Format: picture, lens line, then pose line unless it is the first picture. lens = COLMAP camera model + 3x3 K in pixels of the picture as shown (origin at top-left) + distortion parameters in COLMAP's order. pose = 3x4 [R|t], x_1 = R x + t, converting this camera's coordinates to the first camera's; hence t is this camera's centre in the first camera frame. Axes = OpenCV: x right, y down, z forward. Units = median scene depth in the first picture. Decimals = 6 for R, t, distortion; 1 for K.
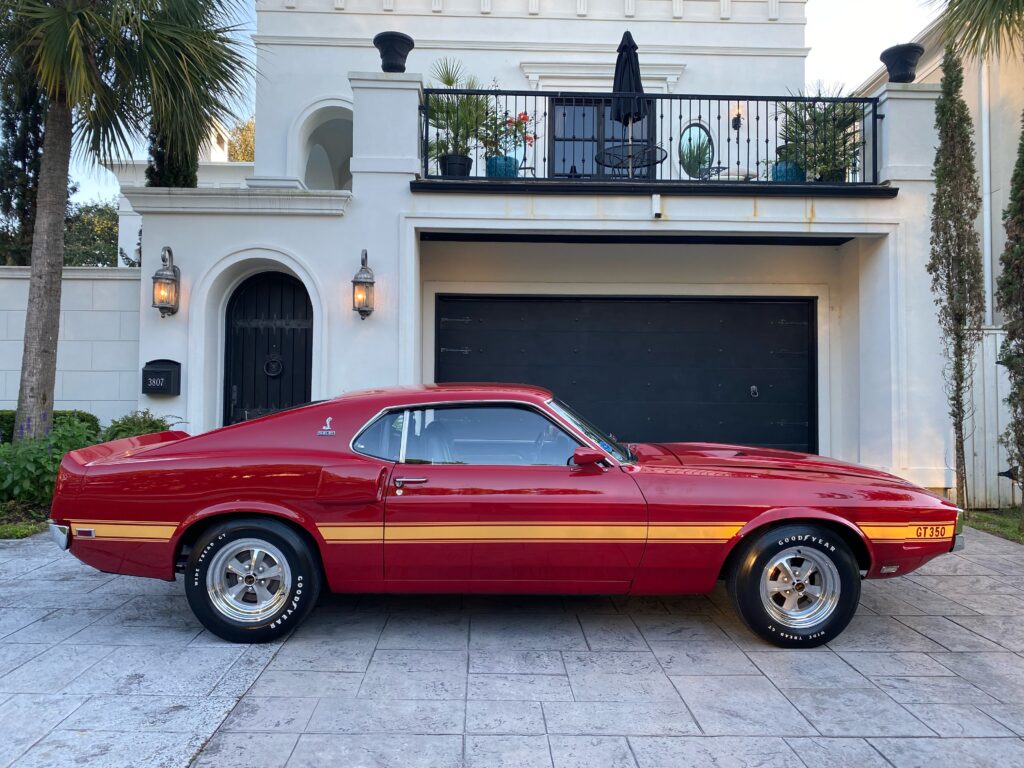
lens RADIAL K [[766.5, 0, 508.6], [0, 766.5, 382.4], [0, 0, 1]] dist [0.012887, 0.003982]
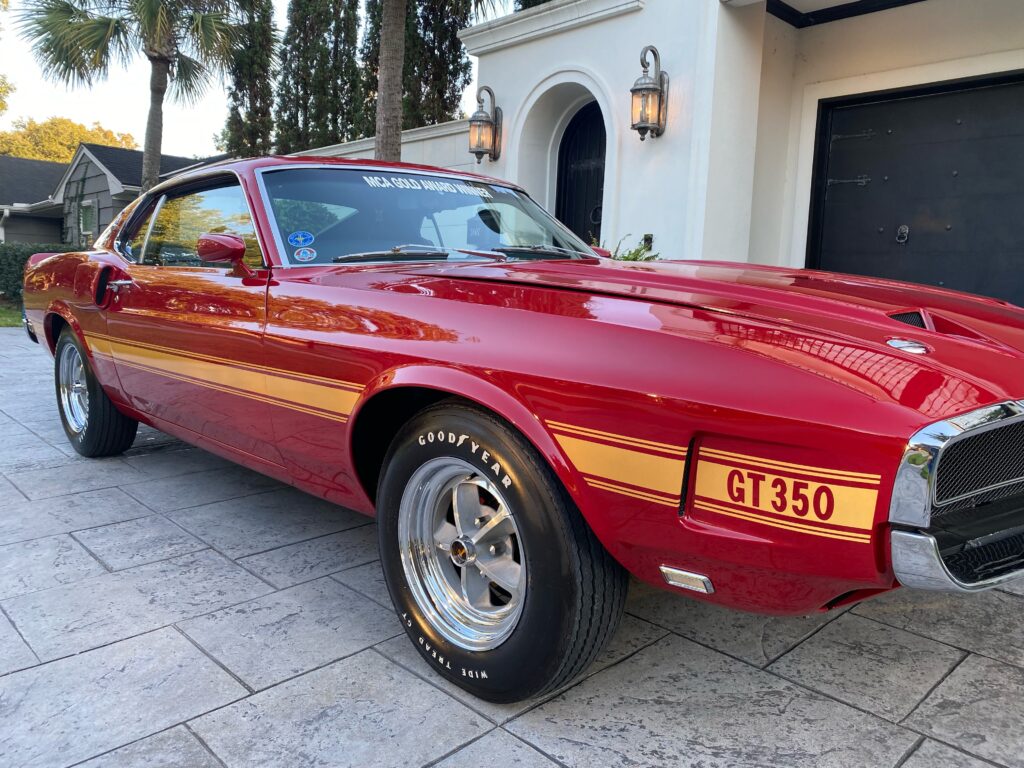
lens RADIAL K [[778.2, 0, 519.8], [0, 778.2, 389.2], [0, 0, 1]] dist [0.001027, 0.006684]
pose [[0.675196, 0.111666, -0.729138, 0.726917], [-0.005643, 0.989228, 0.146274, 0.118513], [0.737617, -0.094649, 0.668552, 0.773619]]
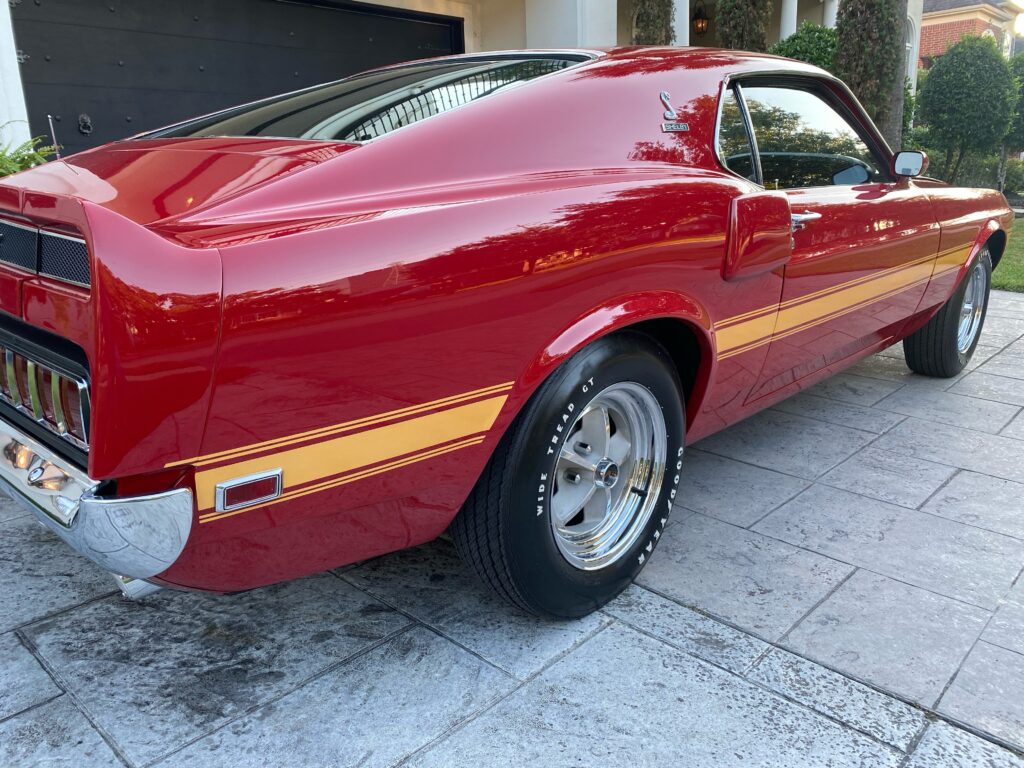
lens RADIAL K [[776.8, 0, 512.0], [0, 776.8, 384.0], [0, 0, 1]] dist [0.010734, -0.000490]
pose [[0.710353, -0.206951, 0.672733, -0.653914], [0.006320, 0.957633, 0.287921, 0.084817], [-0.703817, -0.200274, 0.681566, 0.761420]]
